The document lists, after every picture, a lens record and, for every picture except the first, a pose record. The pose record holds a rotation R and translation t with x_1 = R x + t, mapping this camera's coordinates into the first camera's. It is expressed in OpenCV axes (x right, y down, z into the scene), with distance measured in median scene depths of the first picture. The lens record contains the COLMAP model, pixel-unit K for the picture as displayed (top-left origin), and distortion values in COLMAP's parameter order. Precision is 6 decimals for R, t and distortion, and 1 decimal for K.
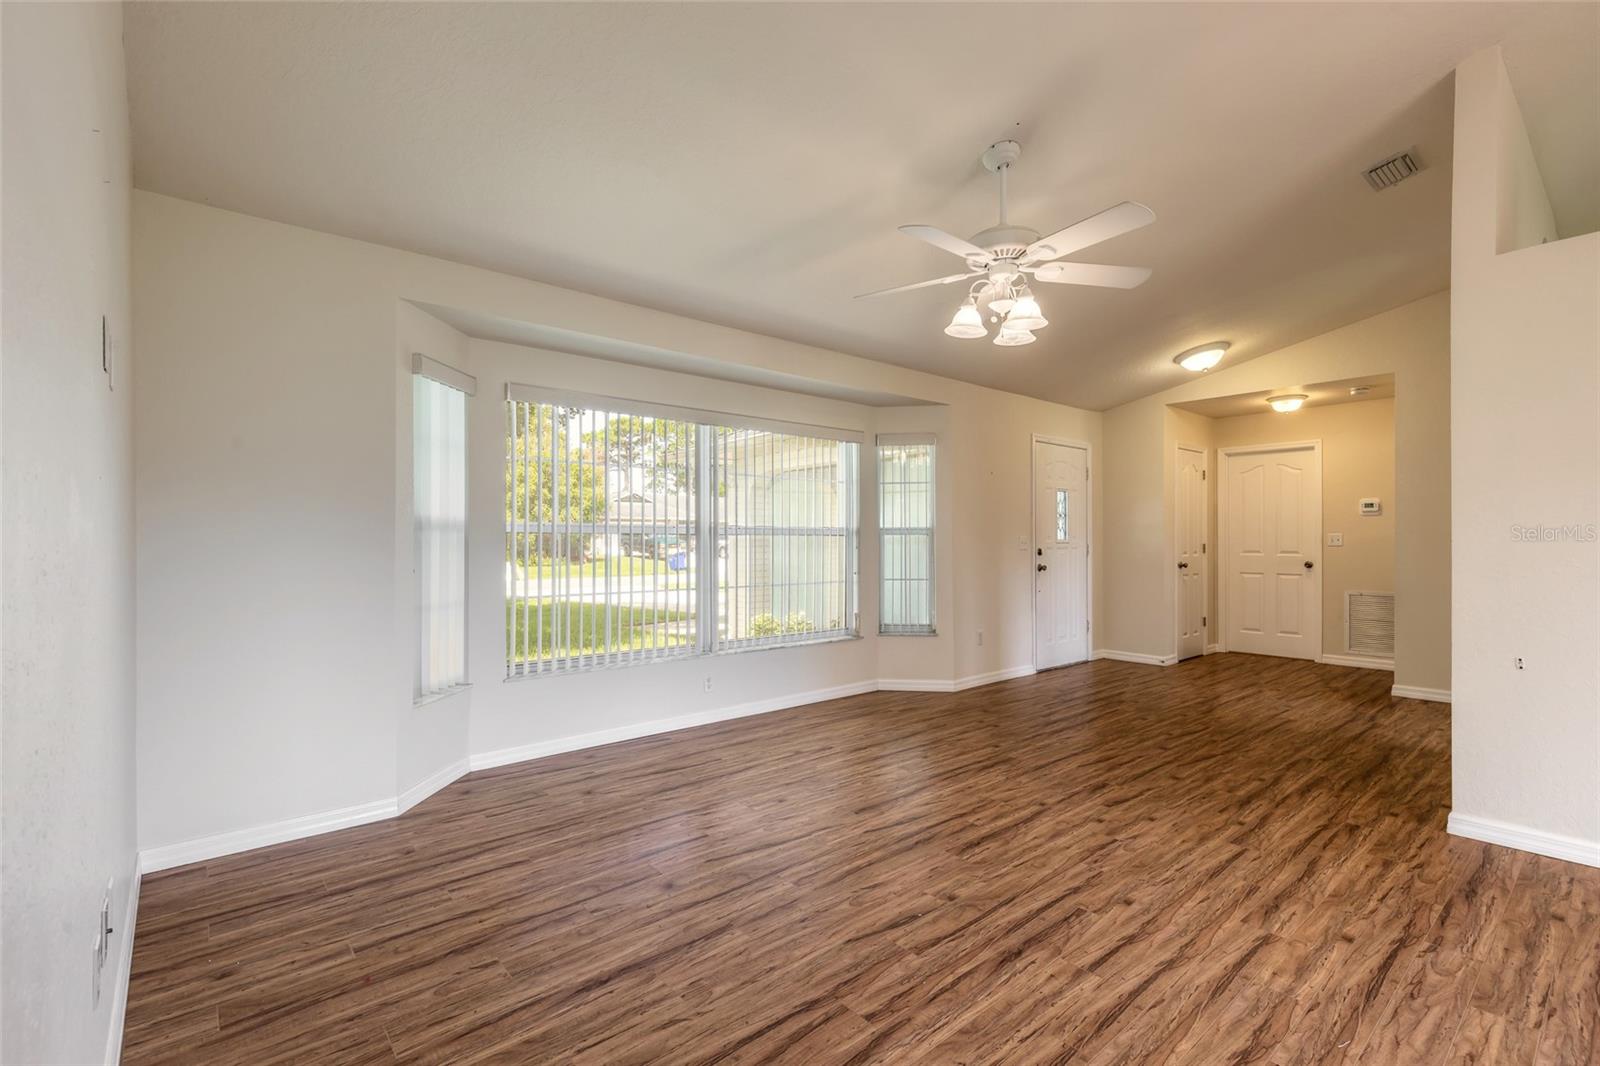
lens RADIAL K [[723.7, 0, 792.9], [0, 723.7, 532.5], [0, 0, 1]] dist [0.009213, -0.001412]
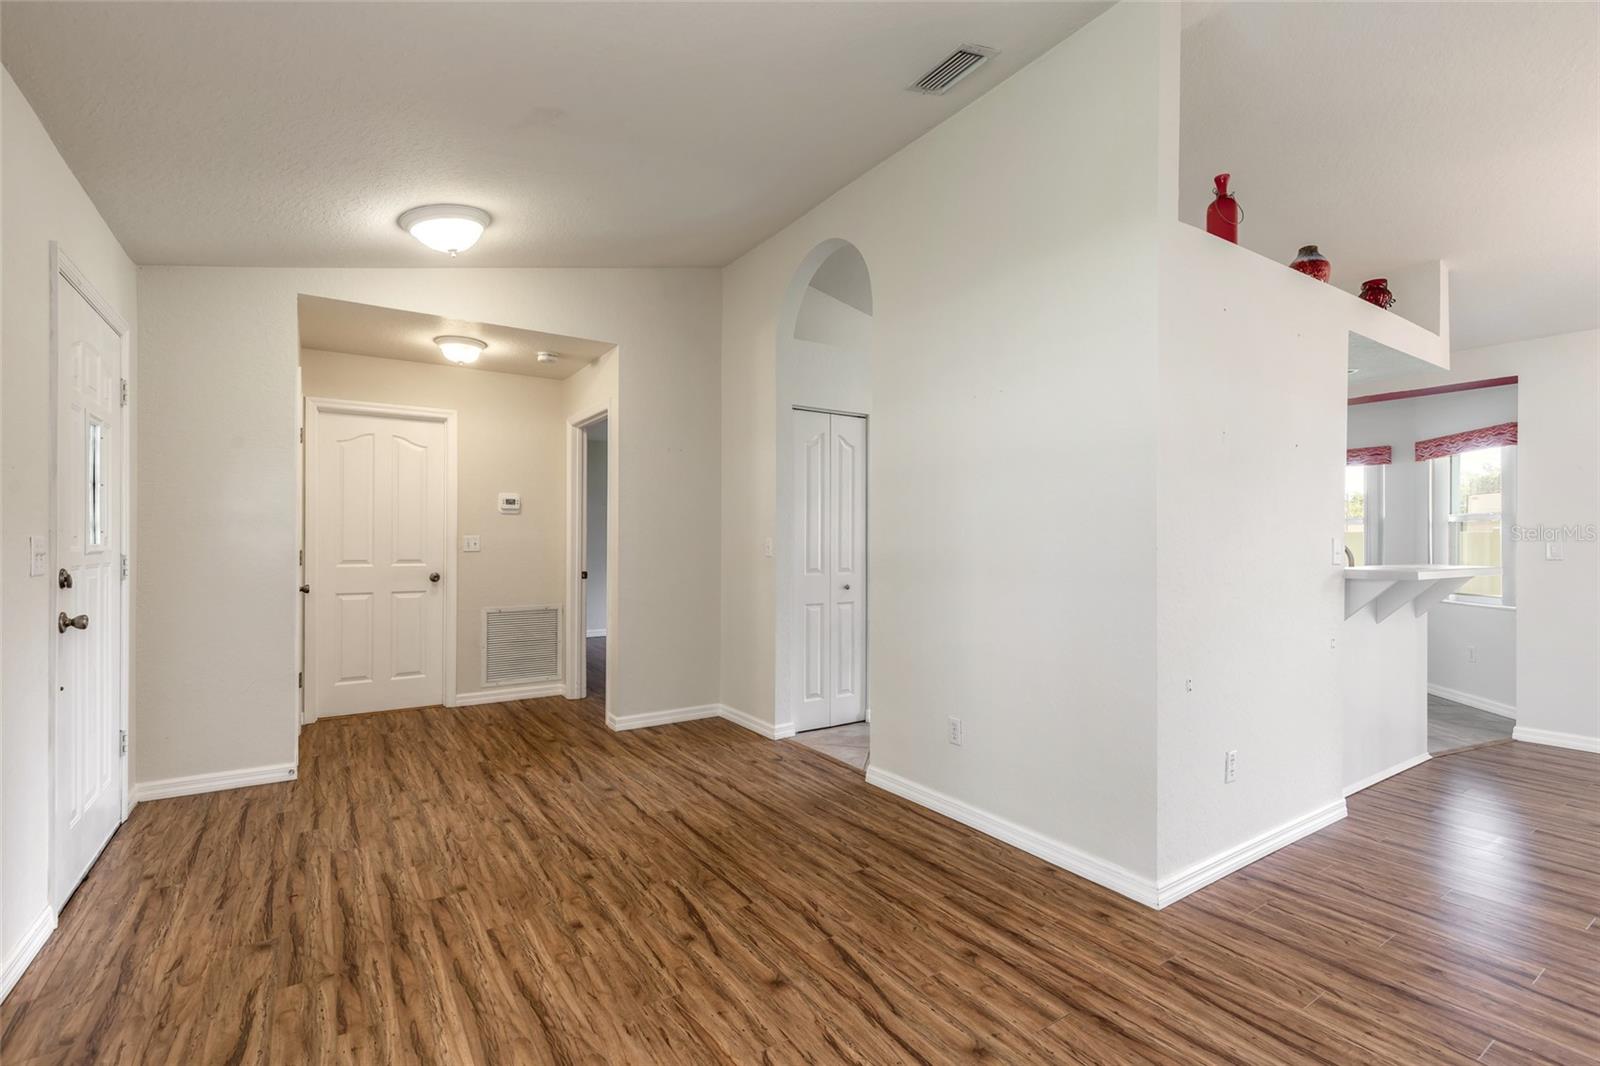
lens RADIAL K [[723.7, 0, 799.4], [0, 723.7, 534.0], [0, 0, 1]] dist [0.009213, -0.001412]
pose [[0.117148, 0.011364, 0.993049, 0.036963], [-0.011168, 0.999886, -0.010124, 0.006696], [-0.993052, -0.009905, 0.117261, 0.982656]]
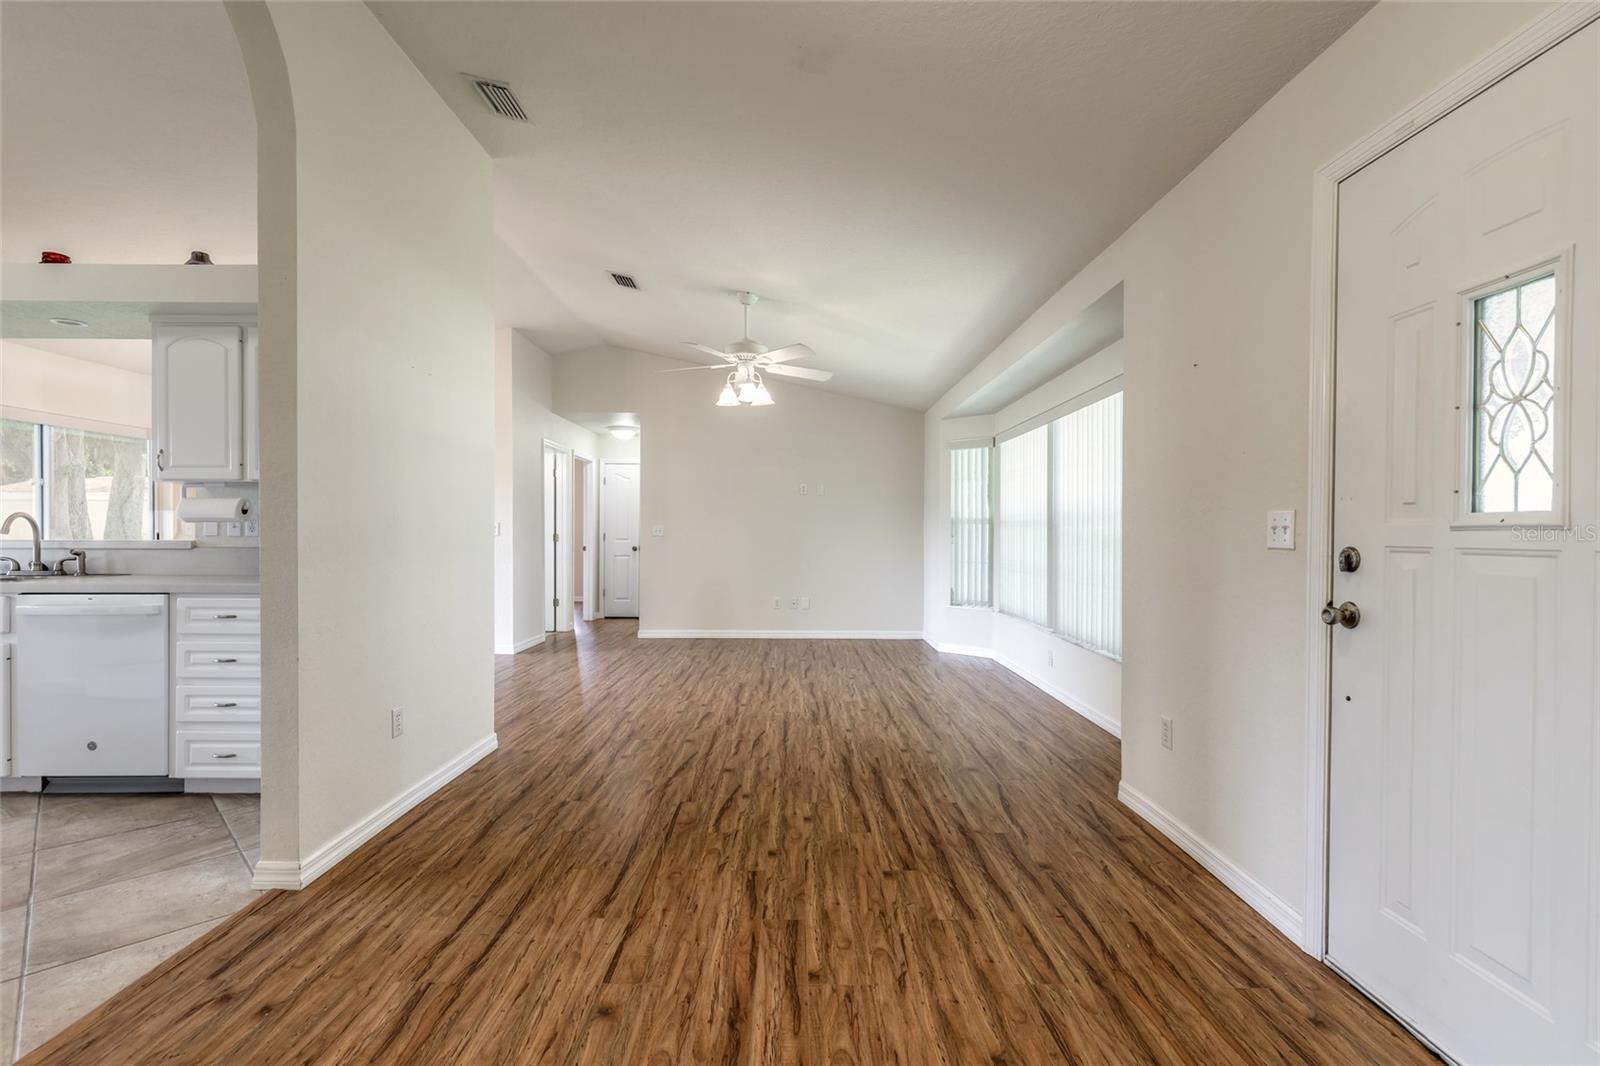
lens RADIAL K [[723.7, 0, 790.9], [0, 723.7, 535.8], [0, 0, 1]] dist [0.009213, -0.001412]
pose [[-0.651577, 0.000651, -0.758582, 1.158405], [0.002530, 0.999996, -0.001315, 0.028445], [0.758578, -0.002776, -0.651576, 1.687565]]
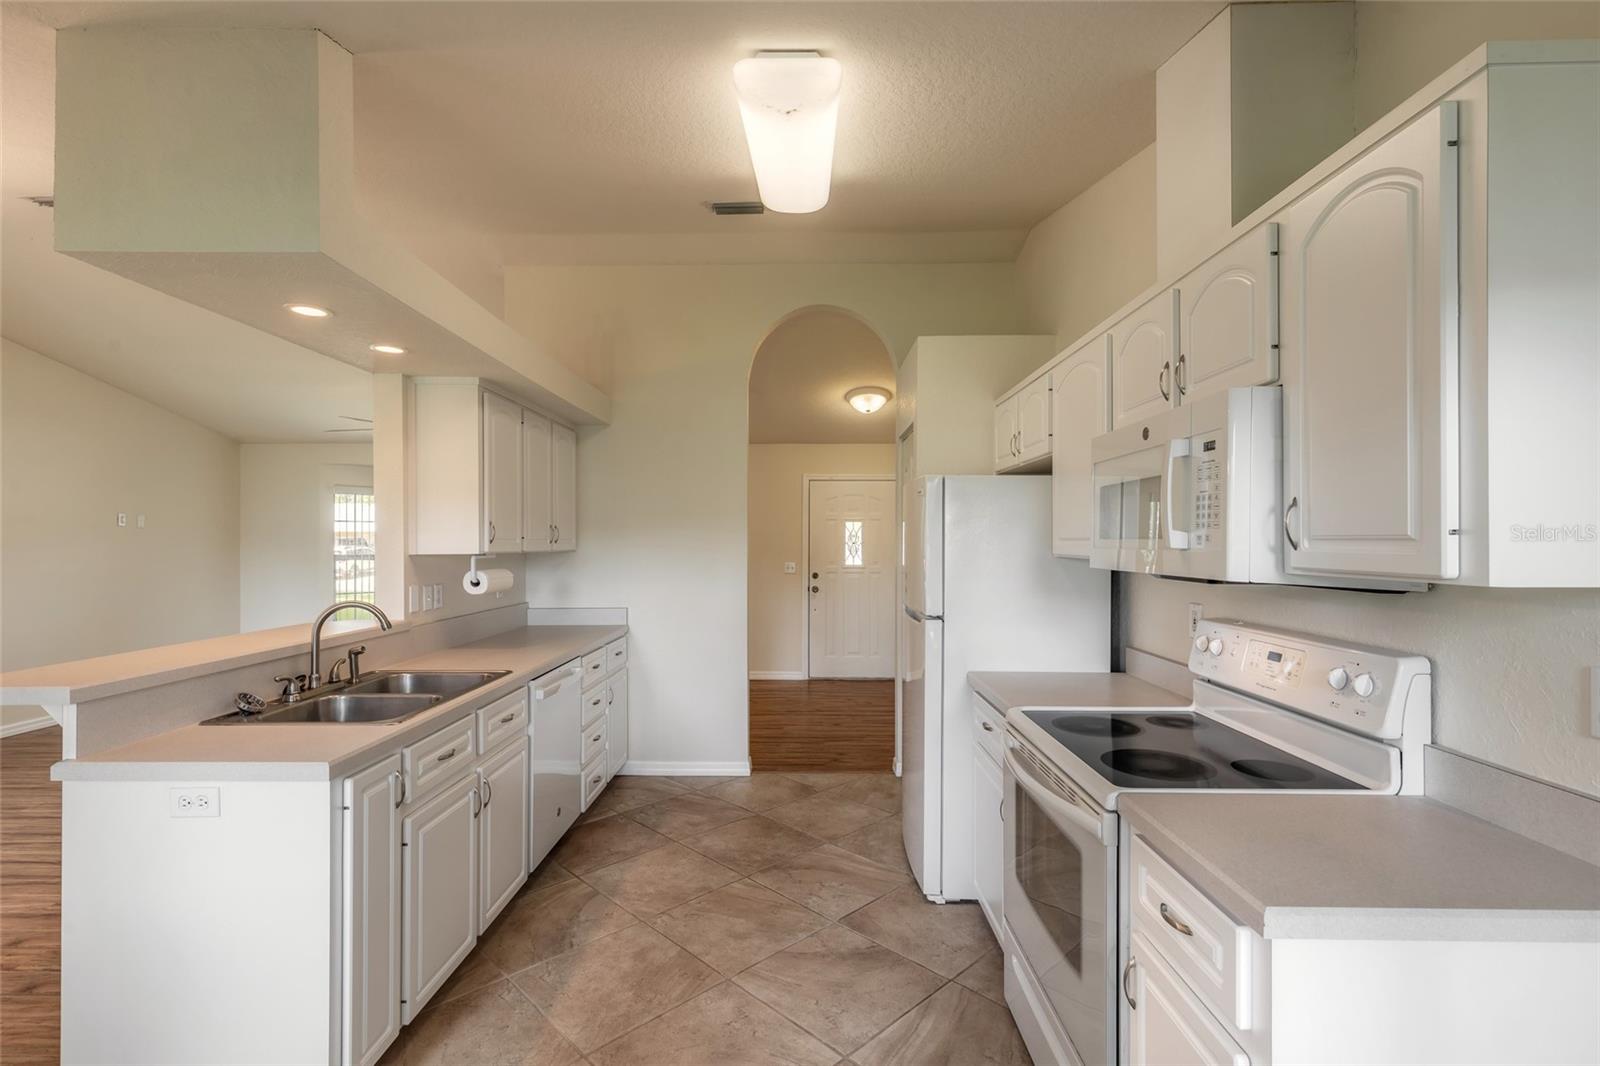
lens RADIAL K [[723.7, 0, 804.0], [0, 723.7, 540.0], [0, 0, 1]] dist [0.009213, -0.001412]
pose [[0.758039, -0.007823, -0.652163, 1.784248], [0.008833, 0.999959, -0.001729, -0.046851], [0.652150, -0.004450, 0.758077, 0.193971]]
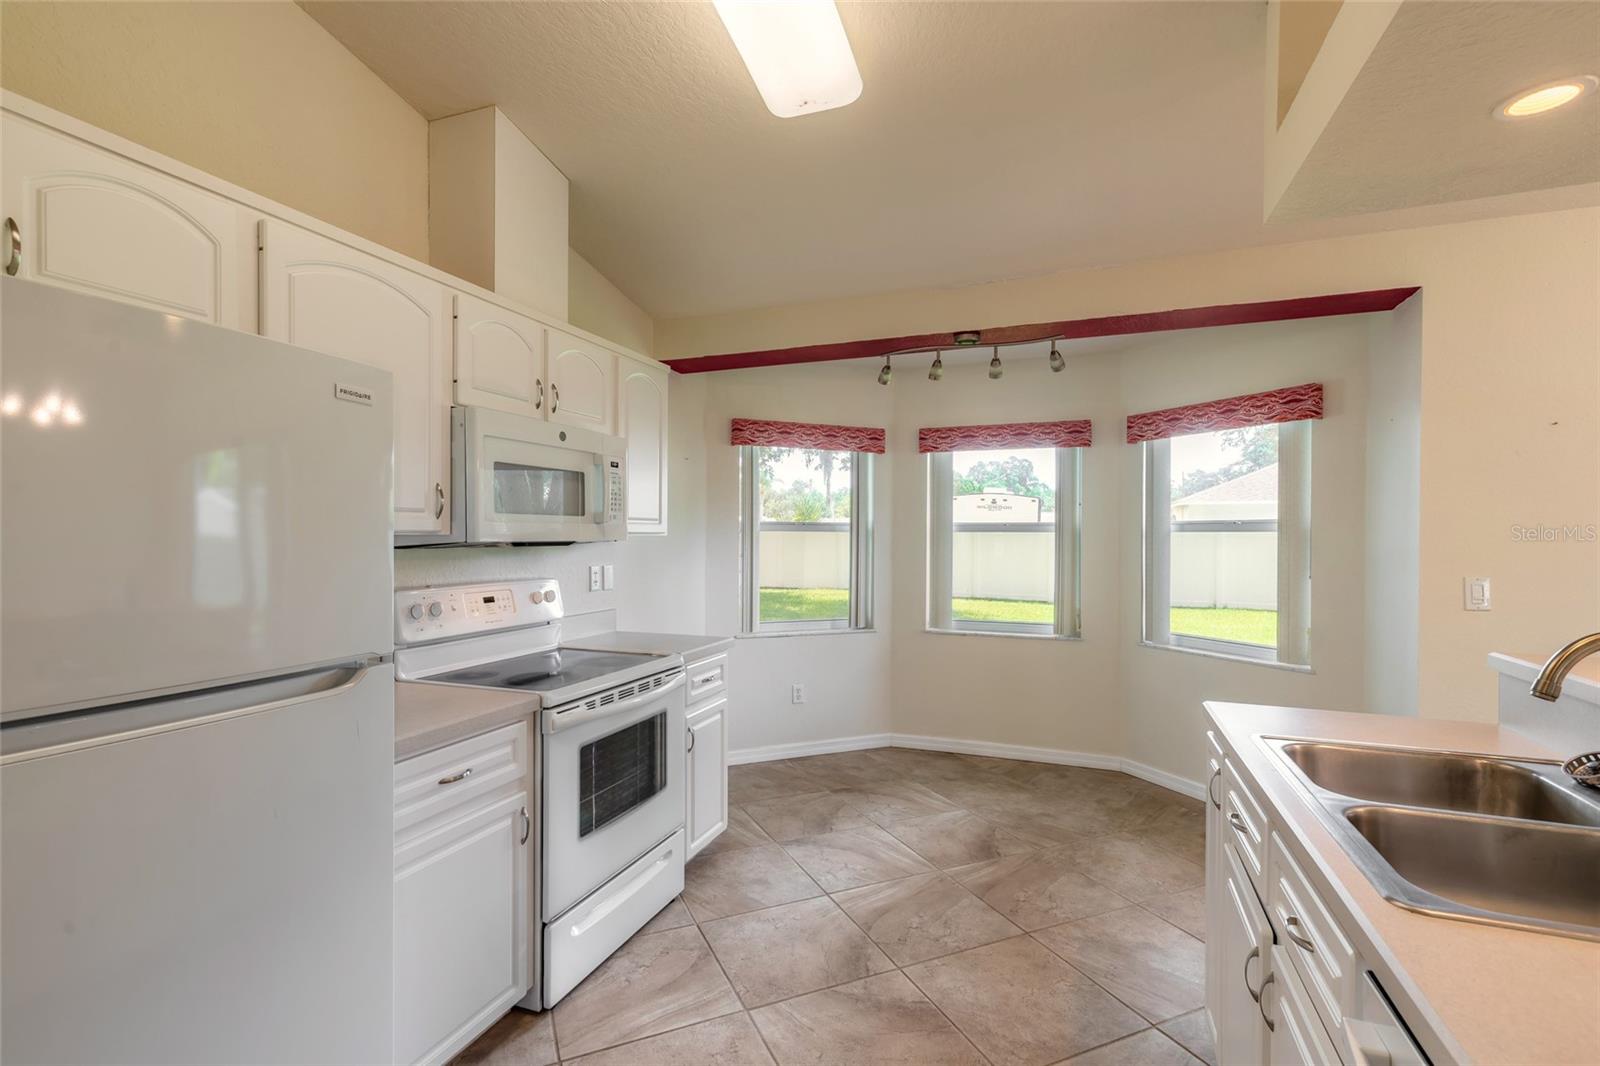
lens RADIAL K [[723.7, 0, 805.2], [0, 723.7, 536.5], [0, 0, 1]] dist [0.009213, -0.001412]
pose [[-0.478806, -0.005268, 0.877905, 1.012856], [-0.016341, 0.999862, -0.002913, -0.029721], [-0.877769, -0.015740, -0.478826, 0.799529]]
